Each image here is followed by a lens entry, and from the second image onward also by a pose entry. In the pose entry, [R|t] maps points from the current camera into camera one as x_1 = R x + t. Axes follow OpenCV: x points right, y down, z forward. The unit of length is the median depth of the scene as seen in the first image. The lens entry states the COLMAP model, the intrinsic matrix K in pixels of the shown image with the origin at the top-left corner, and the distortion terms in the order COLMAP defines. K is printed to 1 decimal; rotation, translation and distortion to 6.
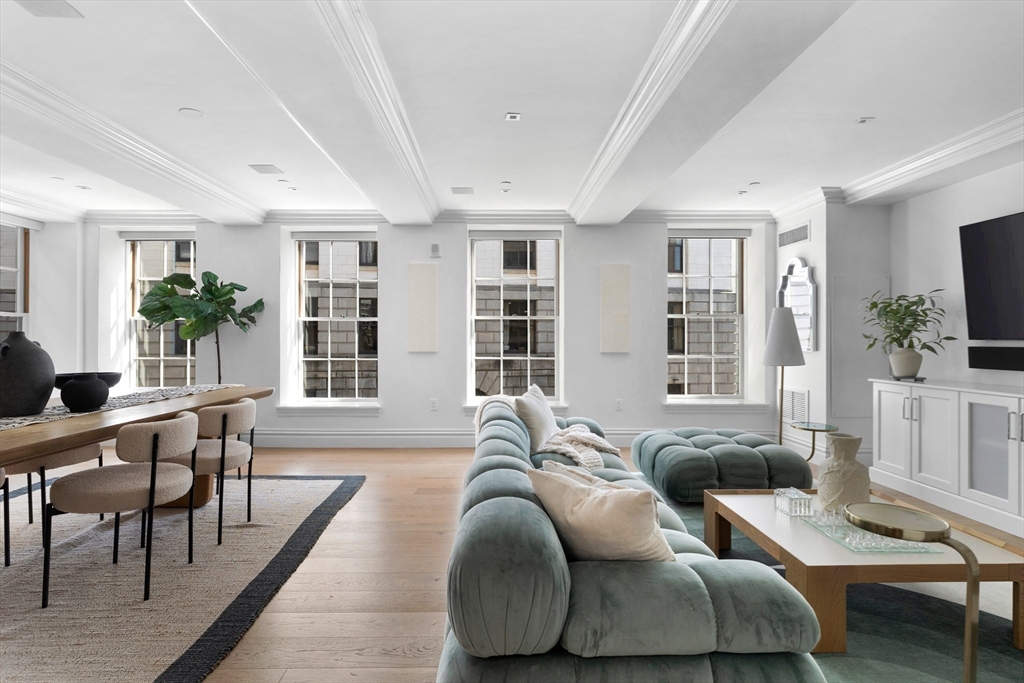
lens RADIAL K [[508.4, 0, 512.1], [0, 508.4, 338.7], [0, 0, 1]] dist [-0.005147, 0.000731]
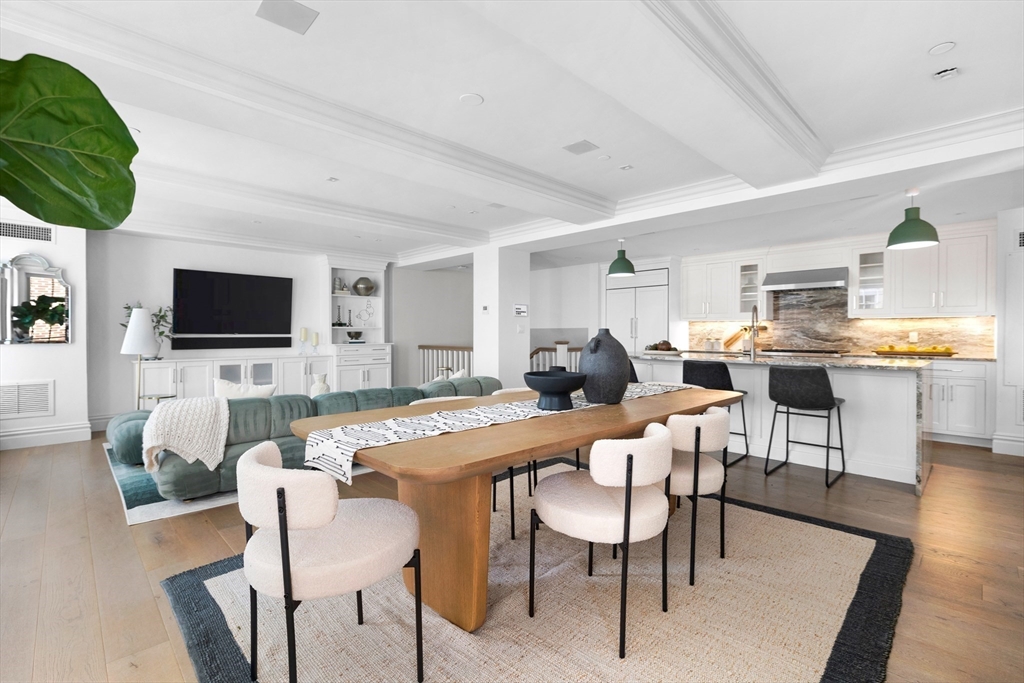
lens RADIAL K [[461.9, 0, 512.9], [0, 461.9, 336.4], [0, 0, 1]] dist [0.002331, 0.000993]
pose [[-0.674963, -0.006836, 0.737820, -0.885365], [-0.002977, 0.999974, 0.006541, -0.001923], [-0.737846, 0.002218, -0.674966, 1.006384]]
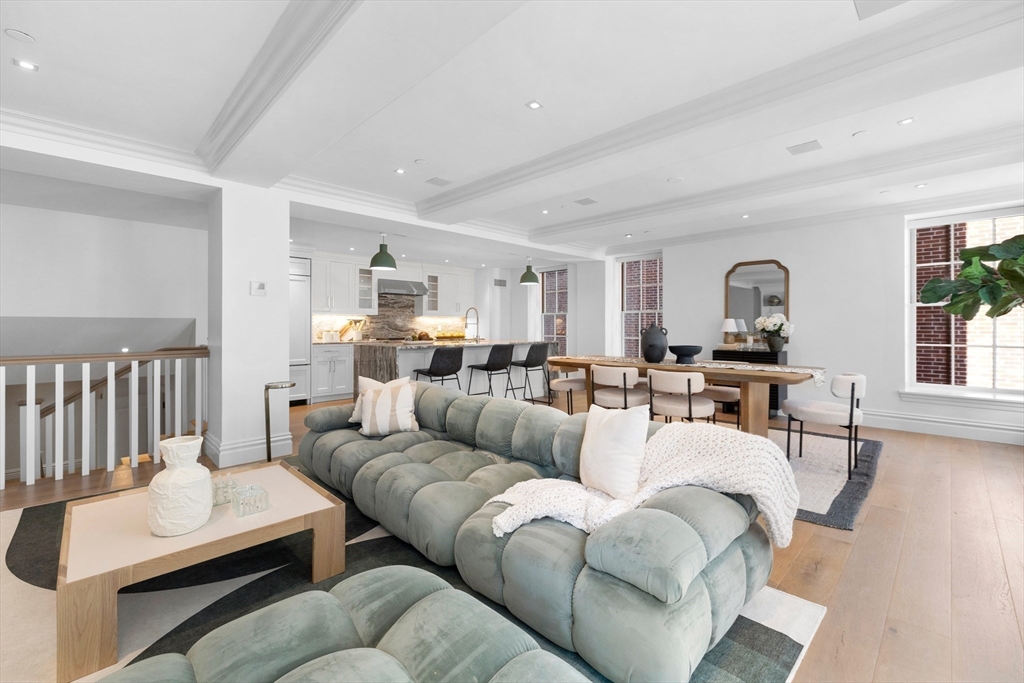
lens RADIAL K [[430.9, 0, 510.9], [0, 430.9, 324.2], [0, 0, 1]] dist [0.001328, 0.000335]
pose [[-0.735770, -0.004709, -0.677216, 0.406994], [0.000382, 0.999973, -0.007369, 0.002145], [0.677232, -0.005681, -0.735748, 1.063383]]
